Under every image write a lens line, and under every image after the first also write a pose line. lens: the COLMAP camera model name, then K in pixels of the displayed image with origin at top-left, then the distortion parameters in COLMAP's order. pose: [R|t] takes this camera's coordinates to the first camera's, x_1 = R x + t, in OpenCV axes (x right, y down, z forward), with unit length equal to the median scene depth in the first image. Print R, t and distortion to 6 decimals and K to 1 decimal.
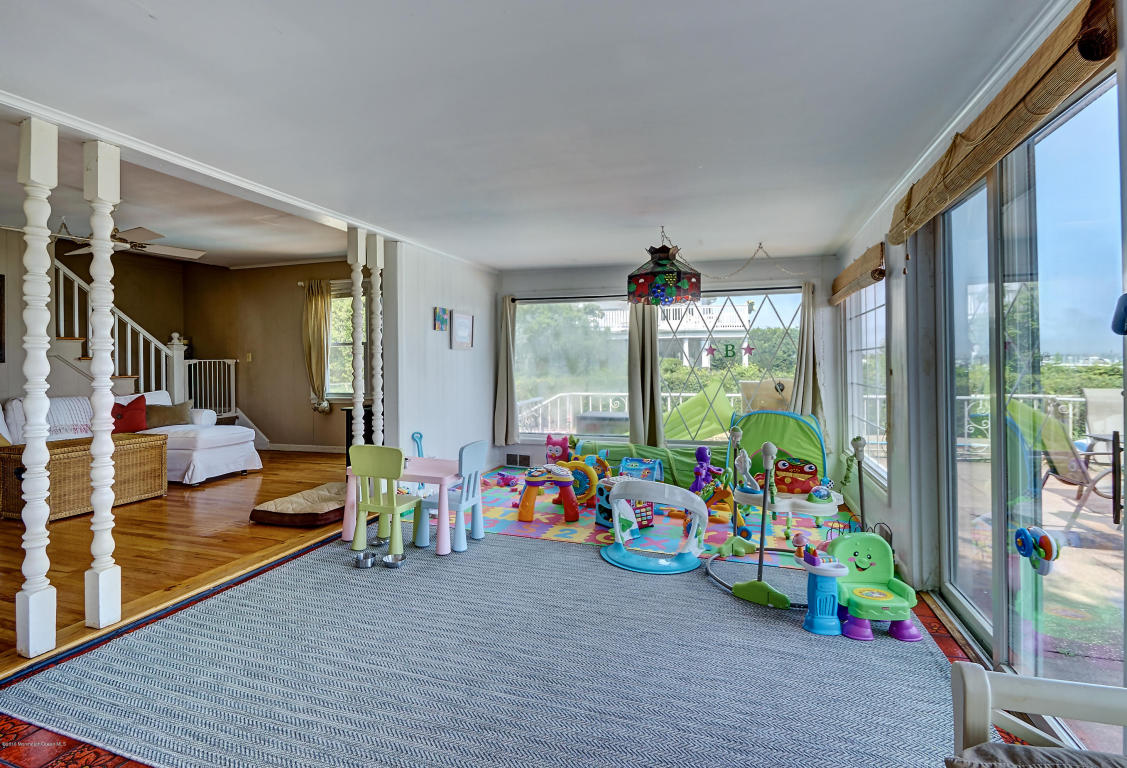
lens RADIAL K [[561.1, 0, 560.4], [0, 561.1, 349.6], [0, 0, 1]] dist [-0.001092, -0.000130]
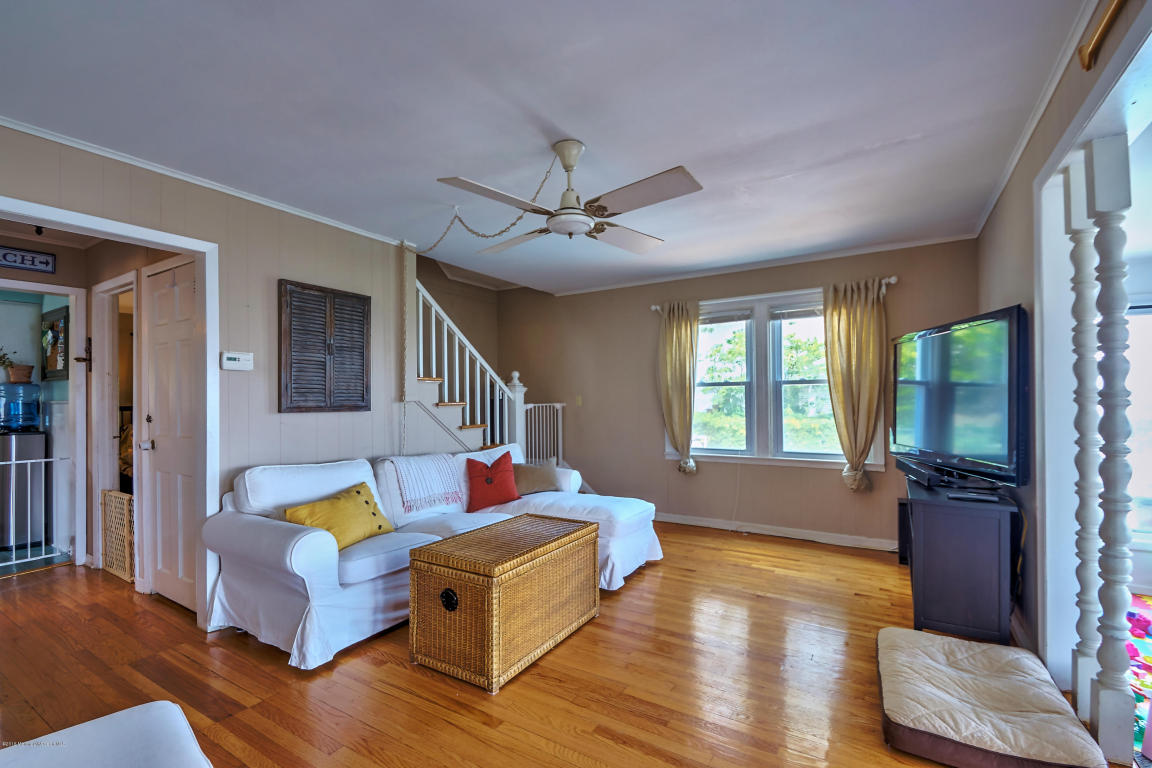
lens RADIAL K [[514.4, 0, 578.6], [0, 514.4, 388.6], [0, 0, 1]] dist [0.007806, -0.000123]
pose [[0.972533, -0.001689, -0.232759, -0.422068], [0.002377, 0.999994, 0.002675, -0.006559], [0.232753, -0.003154, 0.972531, 0.290089]]
